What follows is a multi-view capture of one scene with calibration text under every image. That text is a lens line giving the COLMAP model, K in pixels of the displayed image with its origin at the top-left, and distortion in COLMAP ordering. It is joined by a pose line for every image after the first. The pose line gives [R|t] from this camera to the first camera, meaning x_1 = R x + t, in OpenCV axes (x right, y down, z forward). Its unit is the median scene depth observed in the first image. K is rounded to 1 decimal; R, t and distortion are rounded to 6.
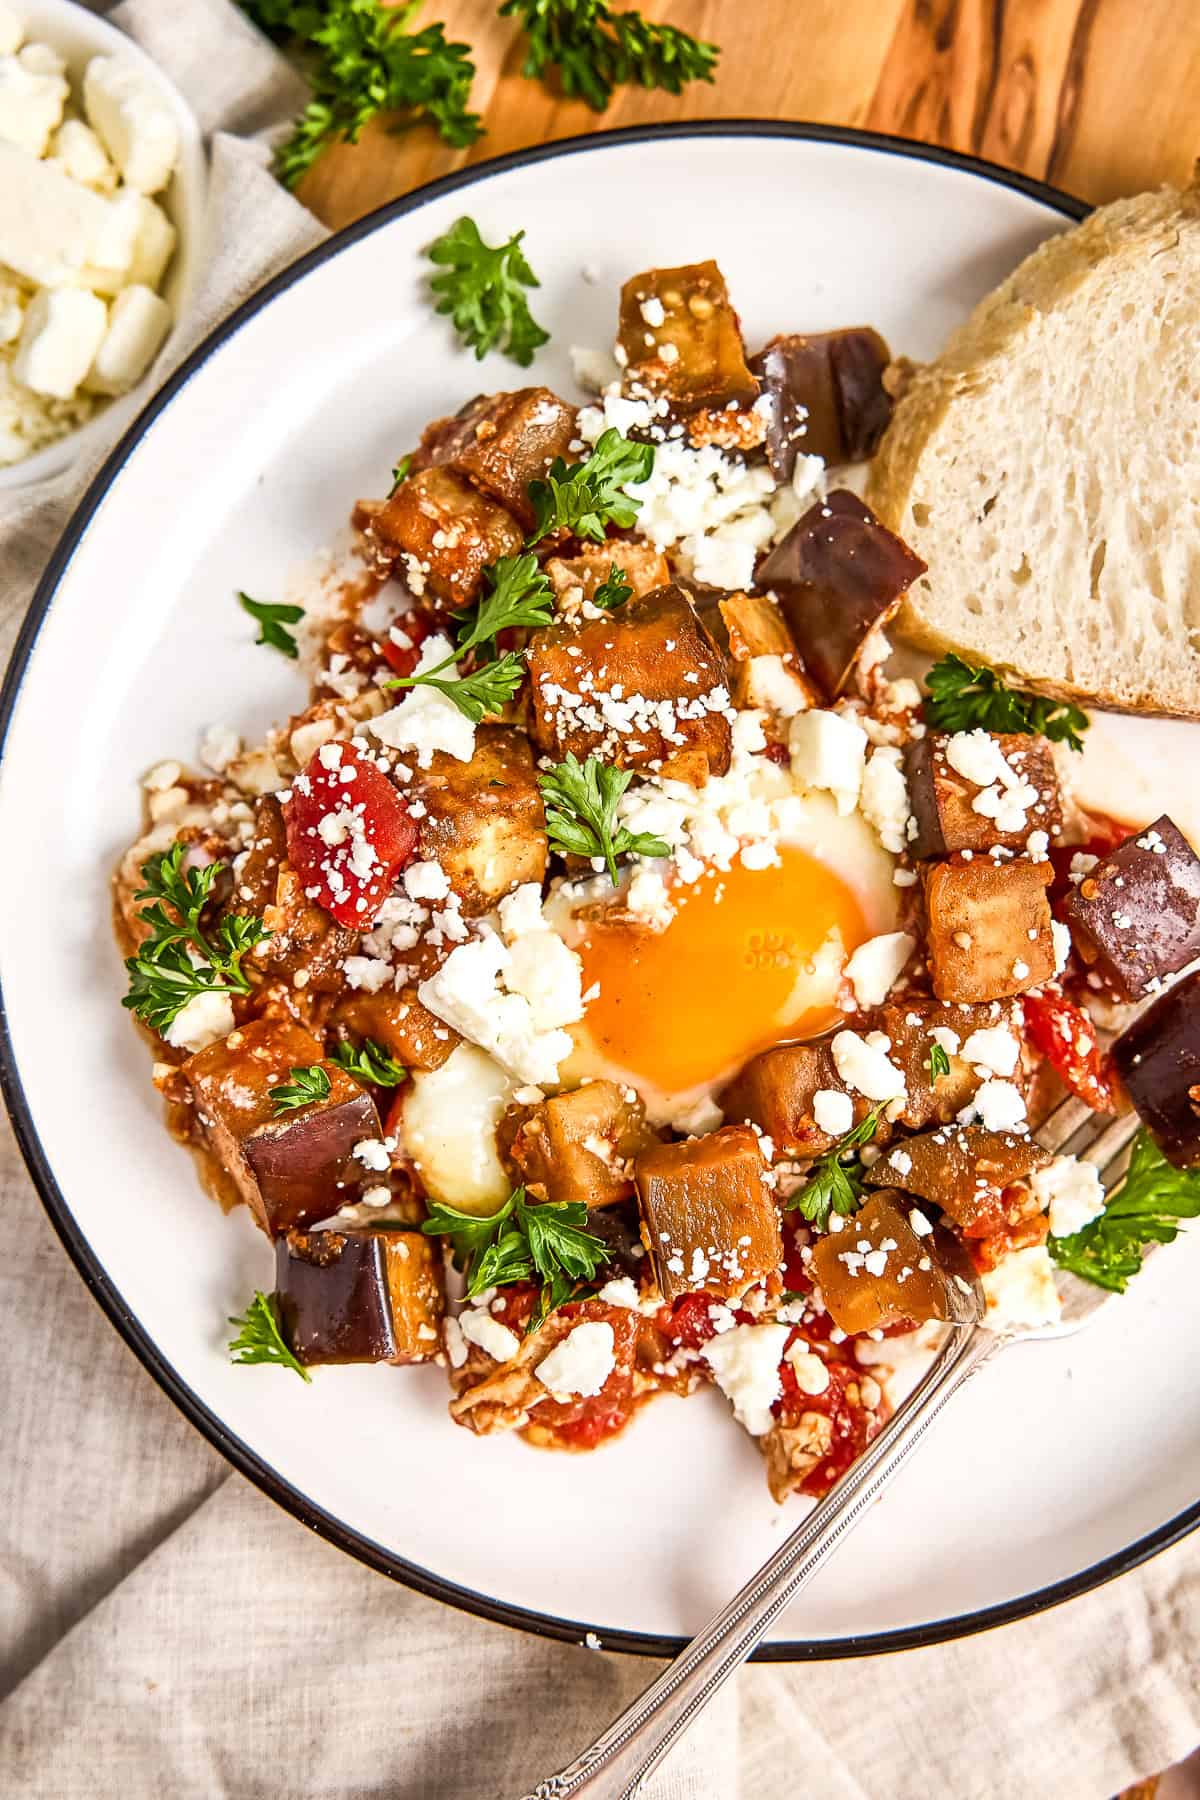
lens RADIAL K [[2360.3, 0, 600.0], [0, 2360.3, 900.0], [0, 0, 1]] dist [-0.015126, -0.010145]
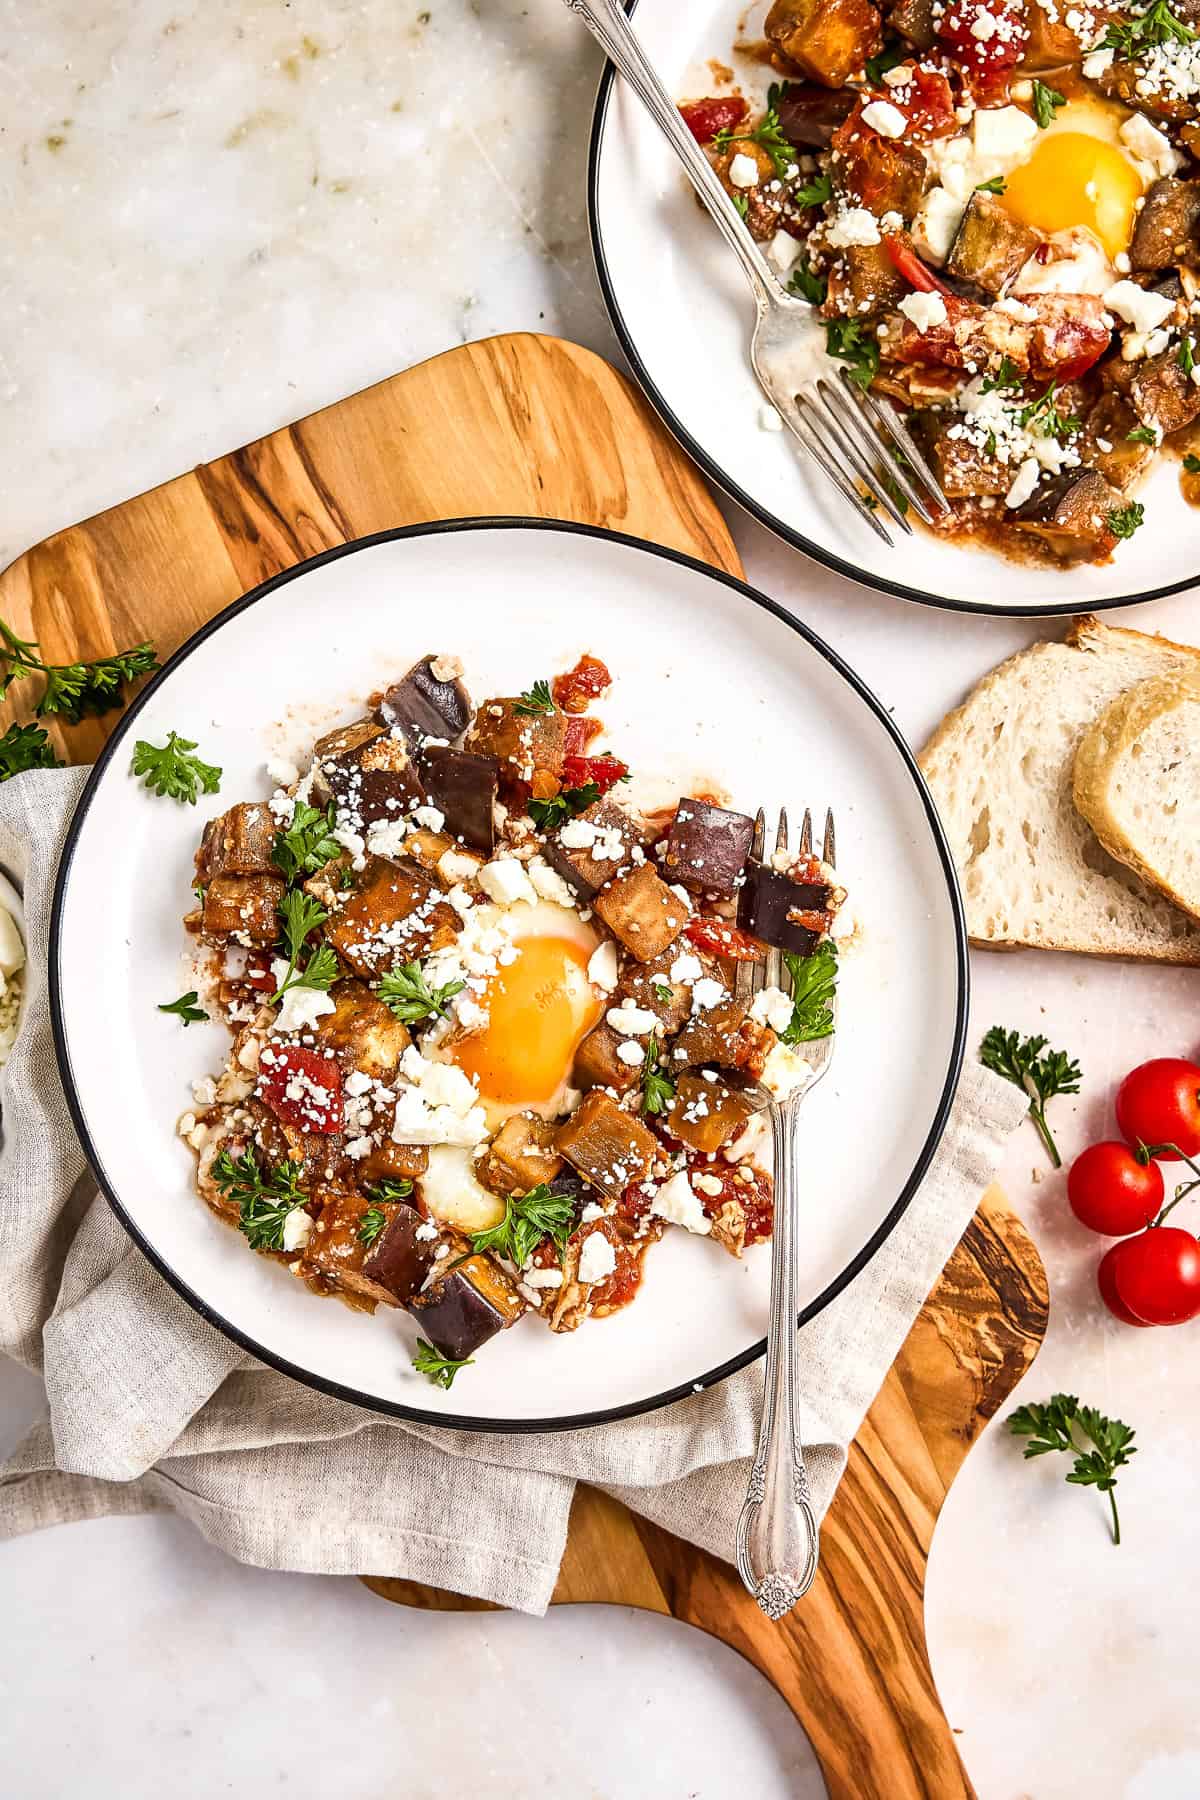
lens RADIAL K [[2647.2, 0, 600.0], [0, 2647.2, 900.0], [0, 0, 1]] dist [-0.013422, -0.003801]
pose [[0.809532, -0.582635, 0.072076, 0.007016], [0.580912, 0.812716, 0.045092, -0.098502], [-0.084850, 0.005366, 0.996379, -0.896415]]
